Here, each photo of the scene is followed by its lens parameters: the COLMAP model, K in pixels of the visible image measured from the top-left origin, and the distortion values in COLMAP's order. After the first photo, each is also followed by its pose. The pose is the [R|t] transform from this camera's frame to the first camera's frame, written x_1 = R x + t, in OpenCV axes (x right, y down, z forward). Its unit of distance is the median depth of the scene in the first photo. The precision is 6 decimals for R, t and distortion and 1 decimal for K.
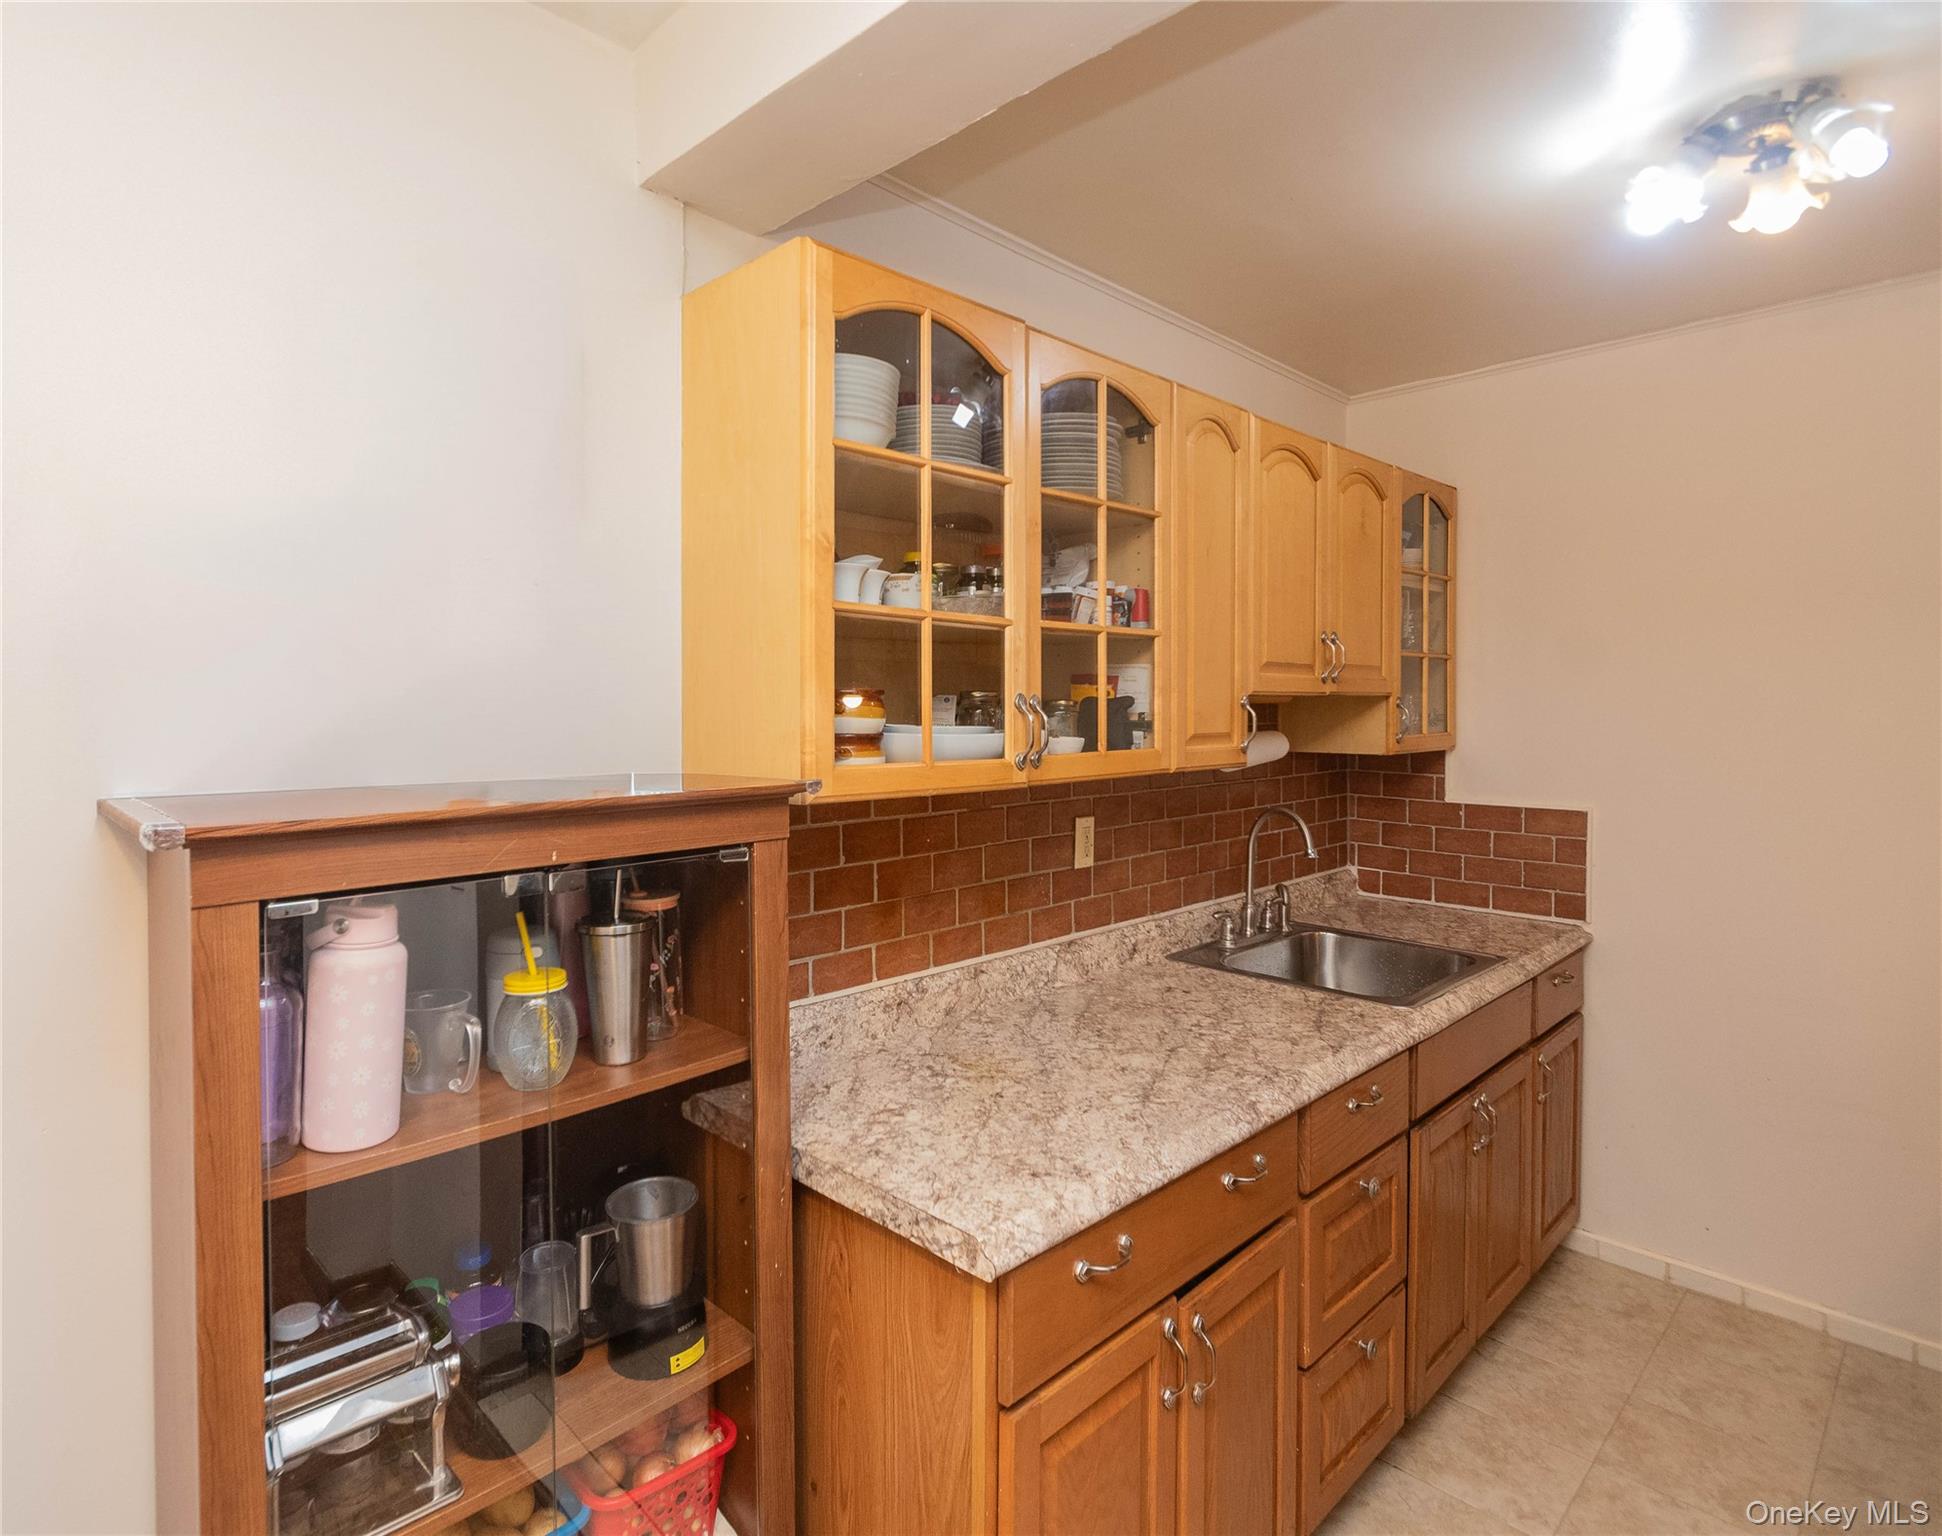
lens RADIAL K [[1070.1, 0, 903.3], [0, 1070.1, 727.1], [0, 0, 1]] dist [0.004395, 0.000305]
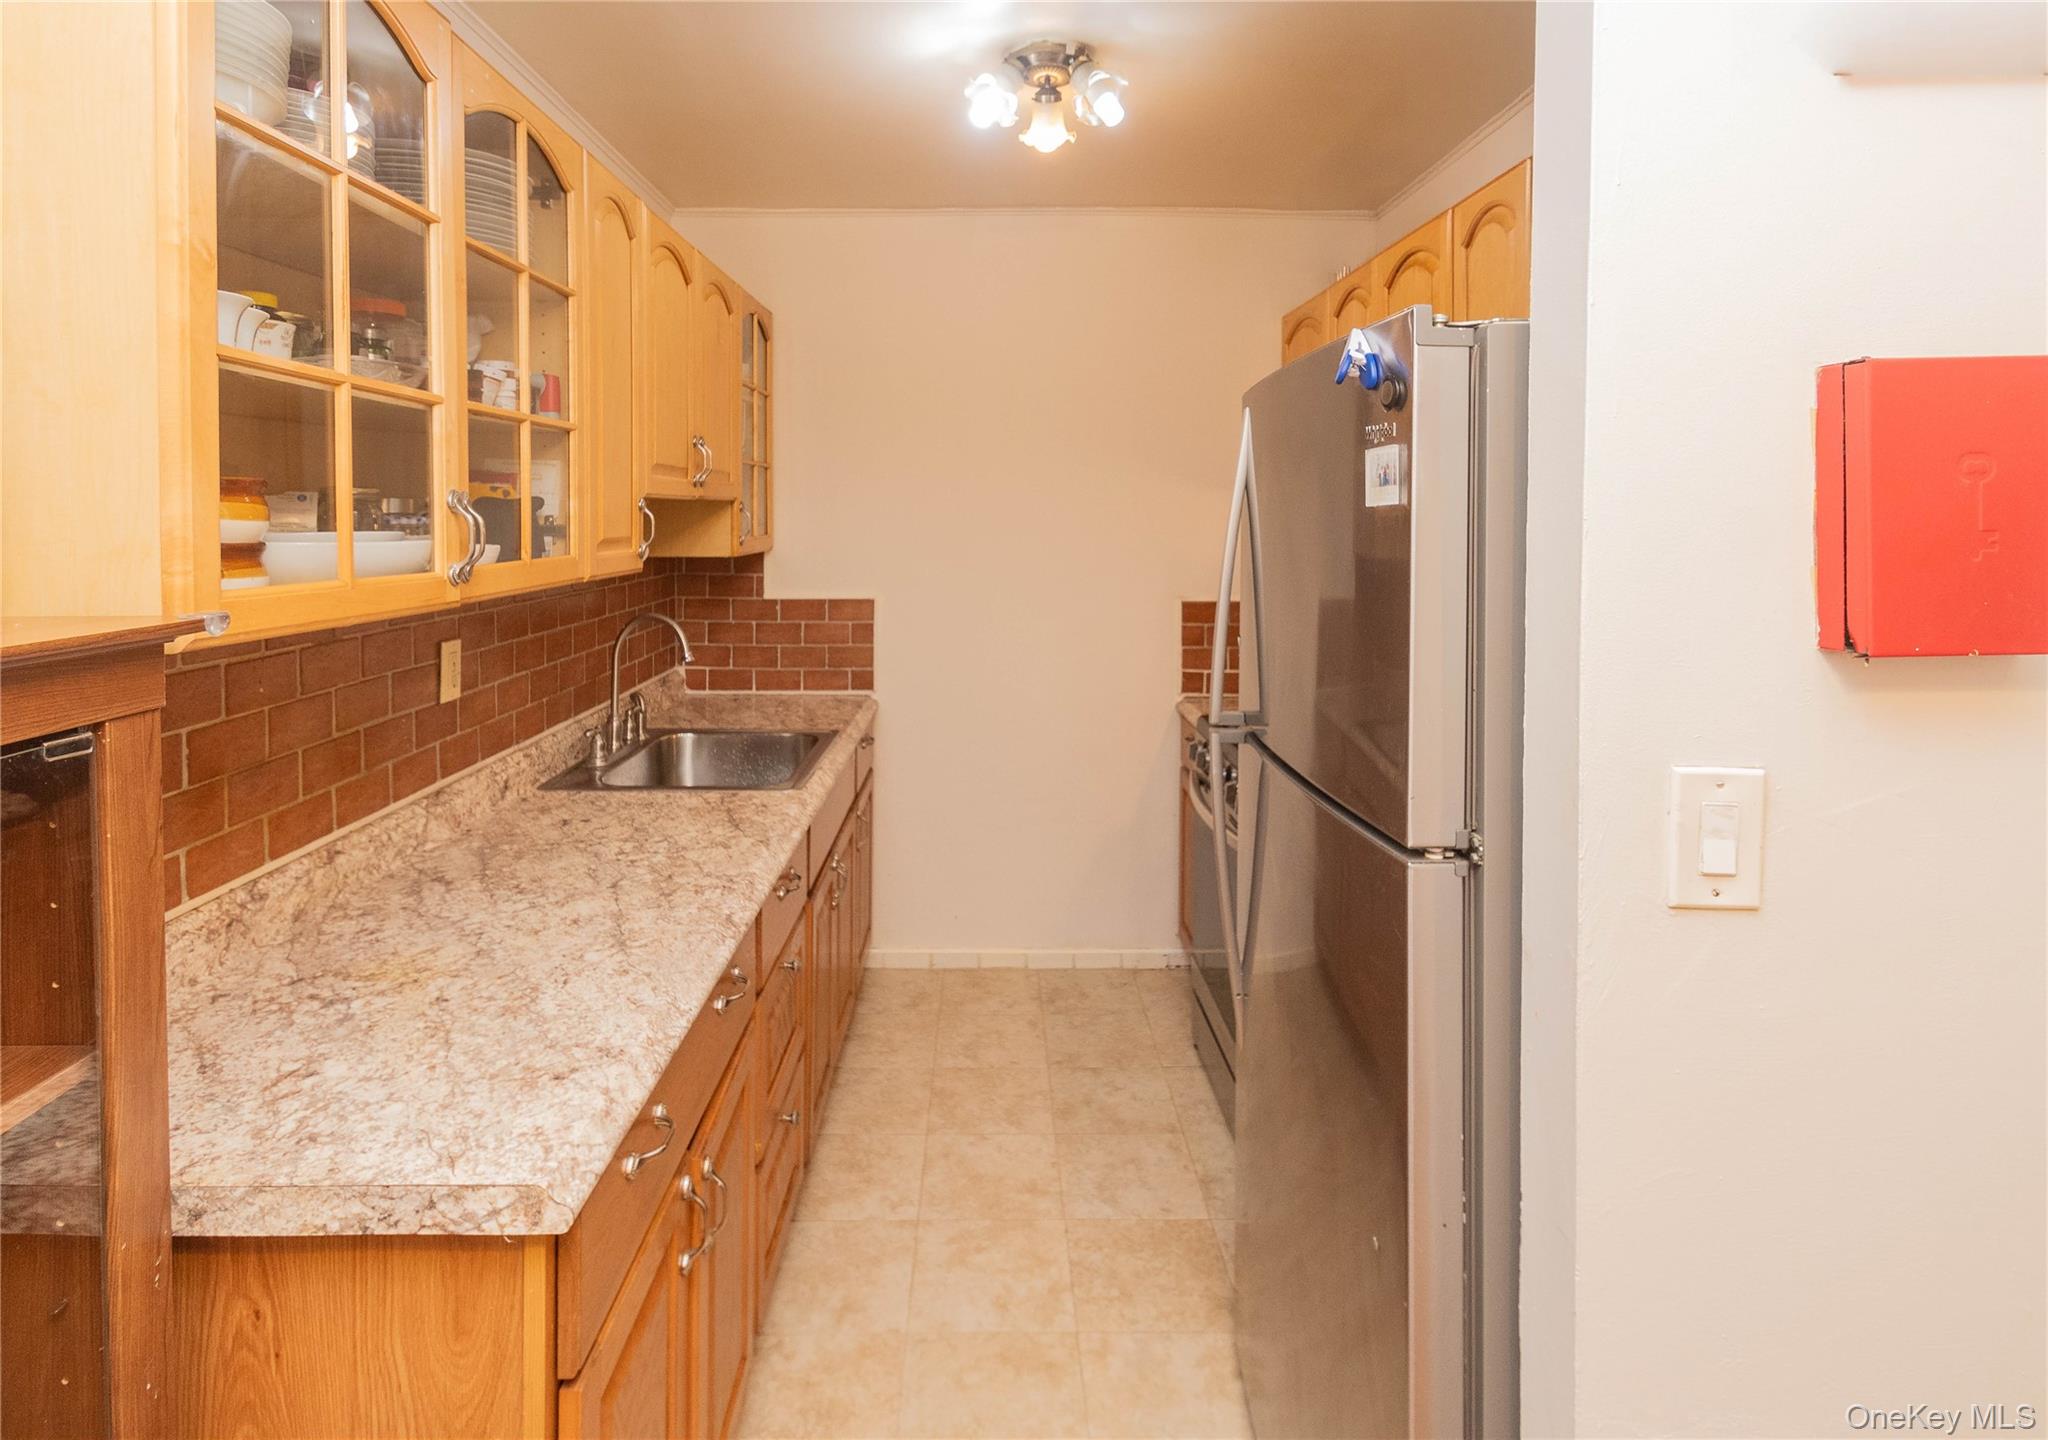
lens RADIAL K [[1032.7, 0, 1021.7], [0, 1032.7, 538.8], [0, 0, 1]] dist [0.011323, -0.001672]
pose [[0.678272, -0.017318, 0.734606, -0.160595], [0.015120, 0.999840, 0.009610, 0.003921], [-0.734655, 0.004589, 0.678425, 0.153099]]
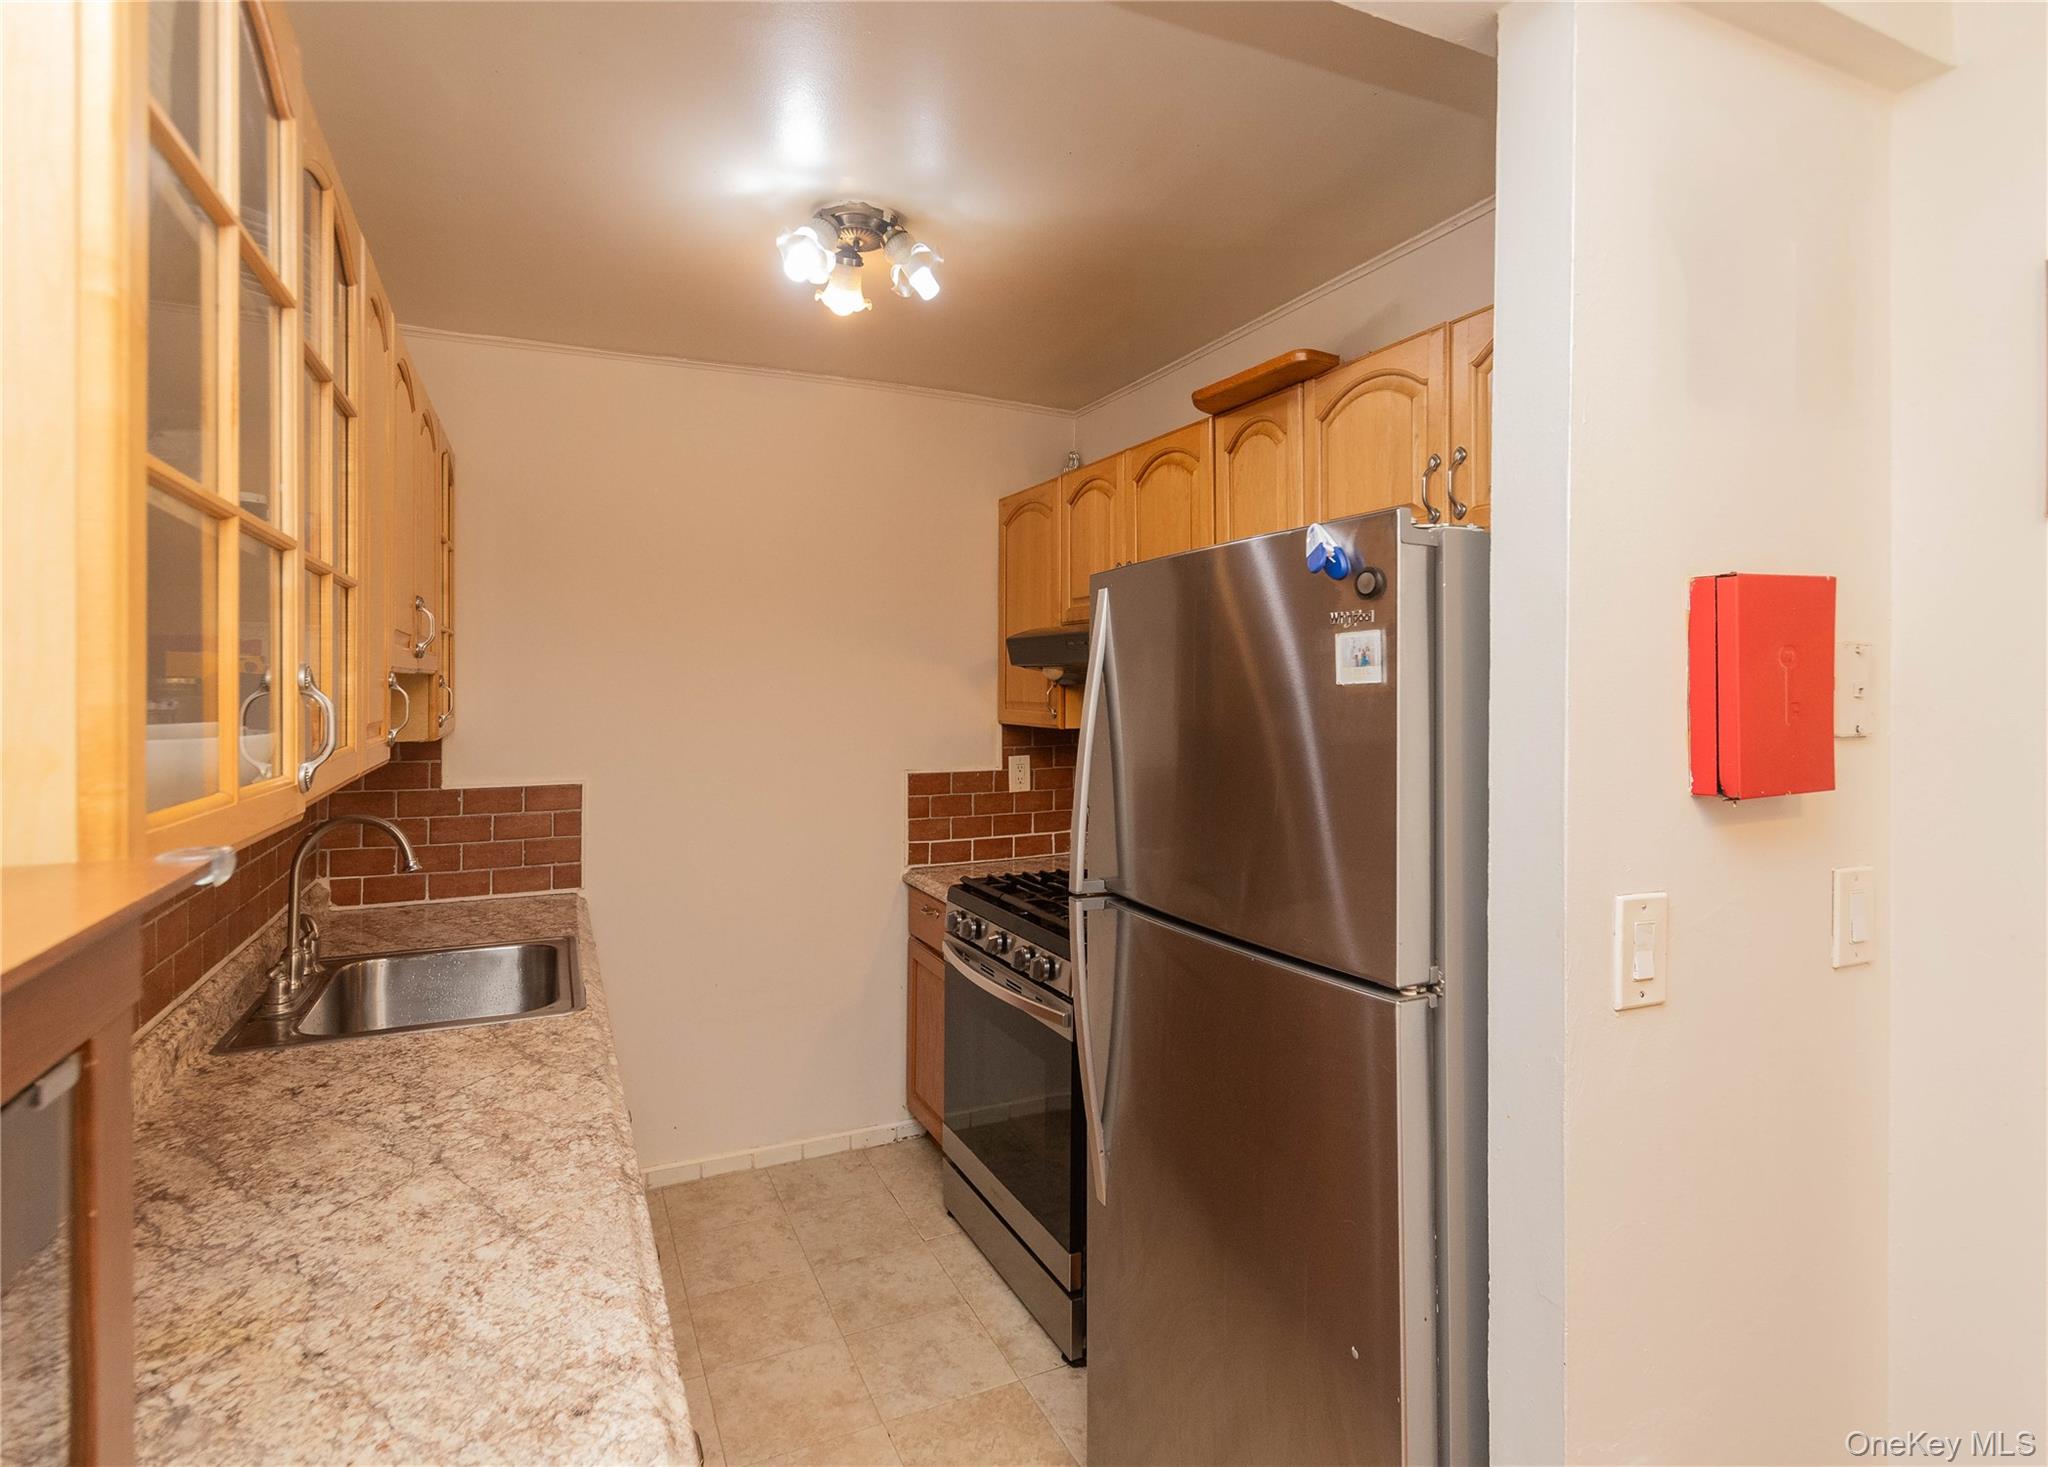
lens RADIAL K [[1009.5, 0, 1021.9], [0, 1009.5, 693.7], [0, 0, 1]] dist [0.030542, -0.017590]
pose [[0.330621, -0.009077, 0.943720, -0.276577], [0.021863, 0.999759, 0.001956, -0.006672], [-0.943510, 0.019985, 0.330740, 0.407690]]
